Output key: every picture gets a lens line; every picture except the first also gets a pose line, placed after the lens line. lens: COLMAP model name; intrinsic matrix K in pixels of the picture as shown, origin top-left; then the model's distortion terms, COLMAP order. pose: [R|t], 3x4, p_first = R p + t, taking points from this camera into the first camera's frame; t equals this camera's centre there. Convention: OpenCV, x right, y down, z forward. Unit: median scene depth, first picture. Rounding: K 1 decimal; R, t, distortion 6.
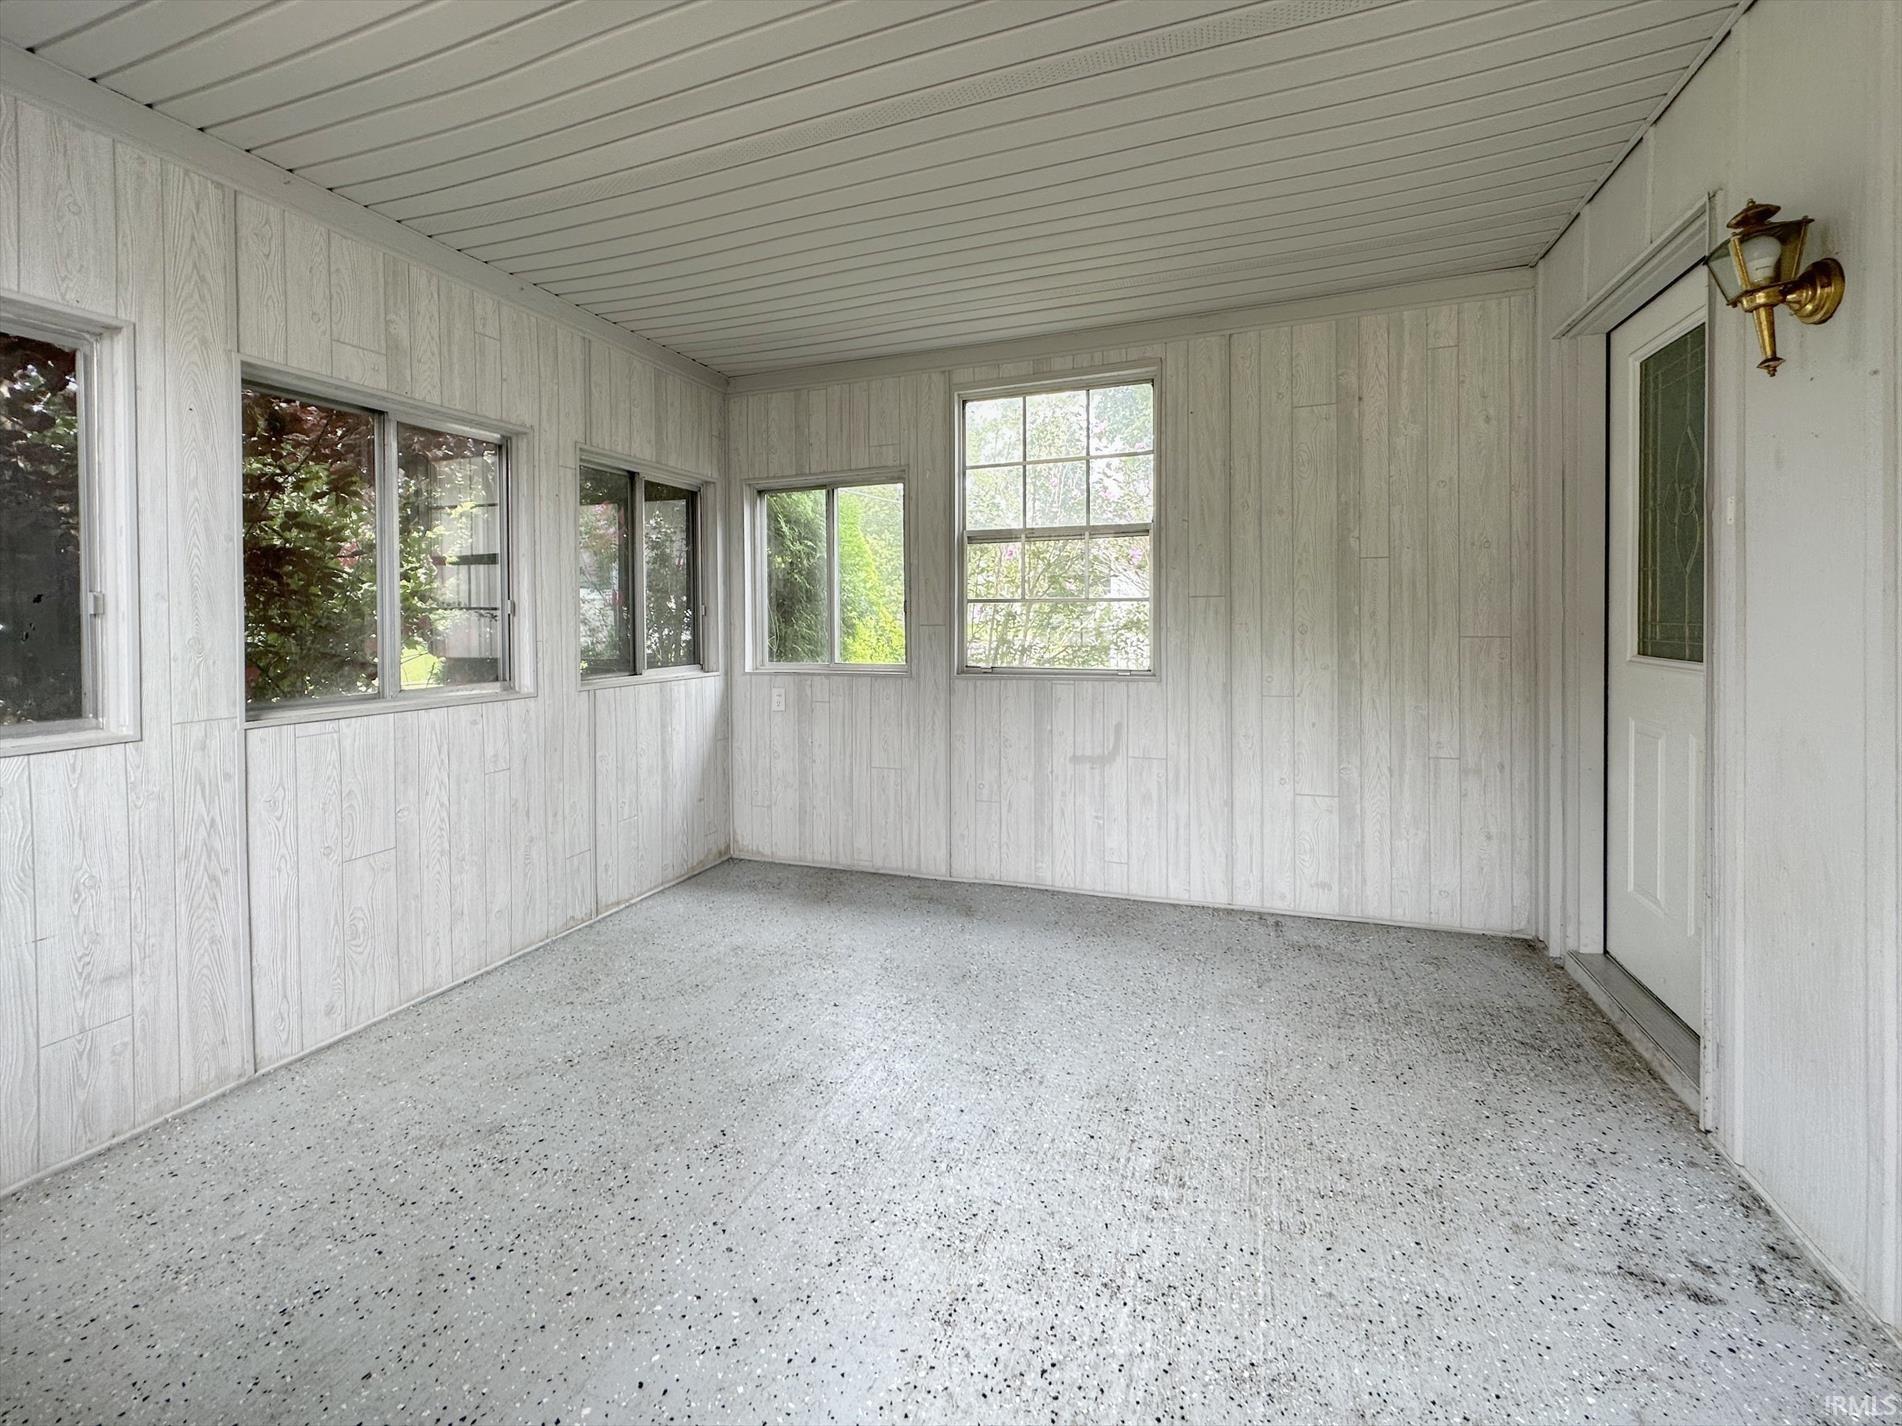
lens RADIAL K [[789.7, 0, 945.8], [0, 789.7, 710.5], [0, 0, 1]] dist [-0.001010, 0.001181]
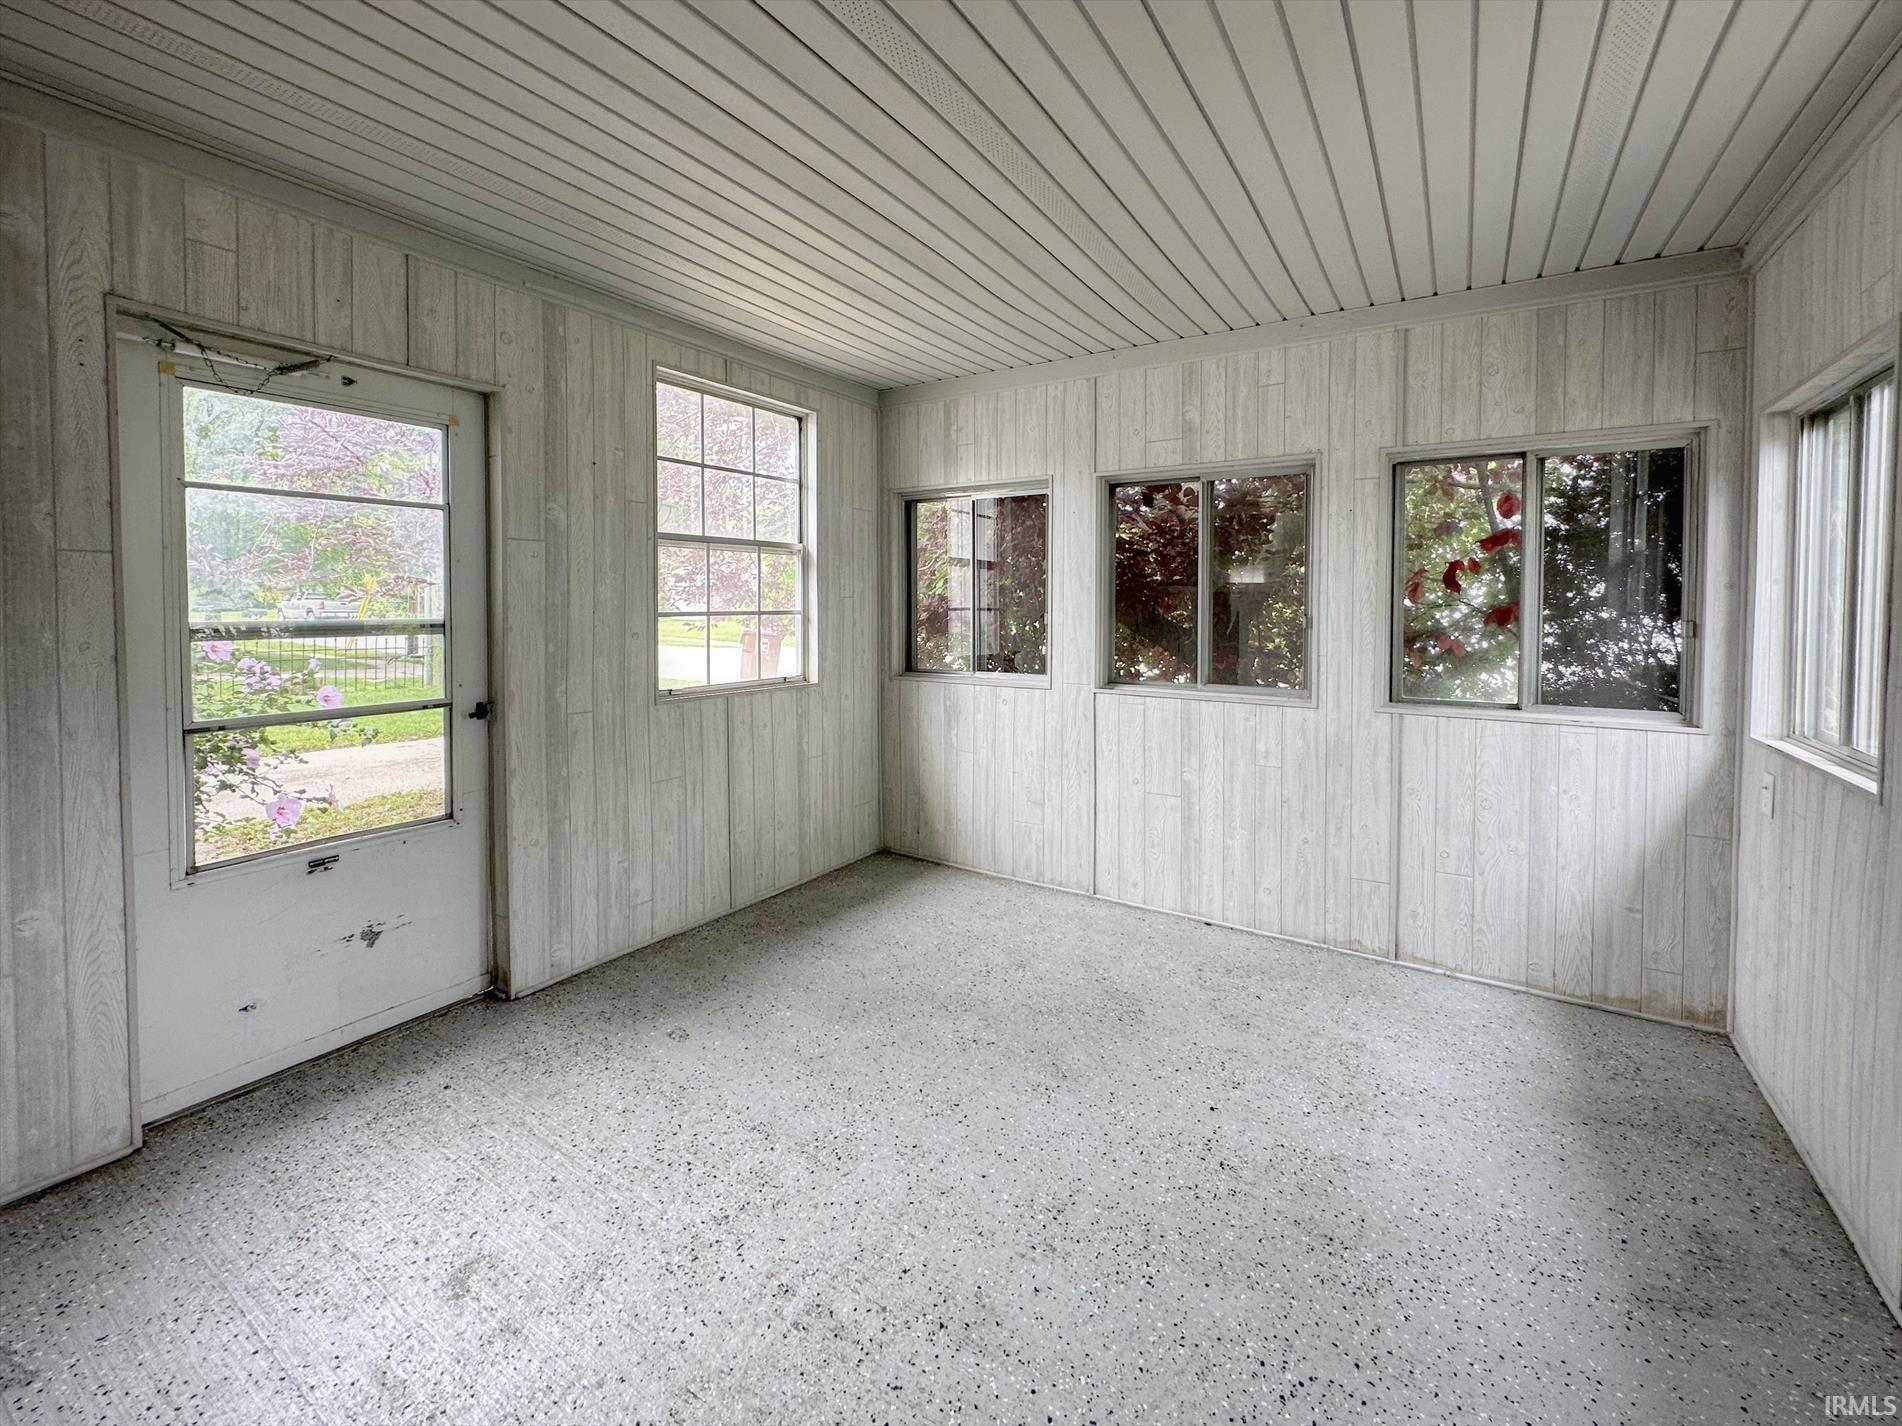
lens RADIAL K [[789.7, 0, 944.8], [0, 789.7, 716.3], [0, 0, 1]] dist [-0.001010, 0.001181]
pose [[-0.207607, 0.146244, -0.967219, 0.714683], [-0.115880, 0.978123, 0.172765, -0.157761], [0.971325, 0.147948, -0.186118, 0.866893]]
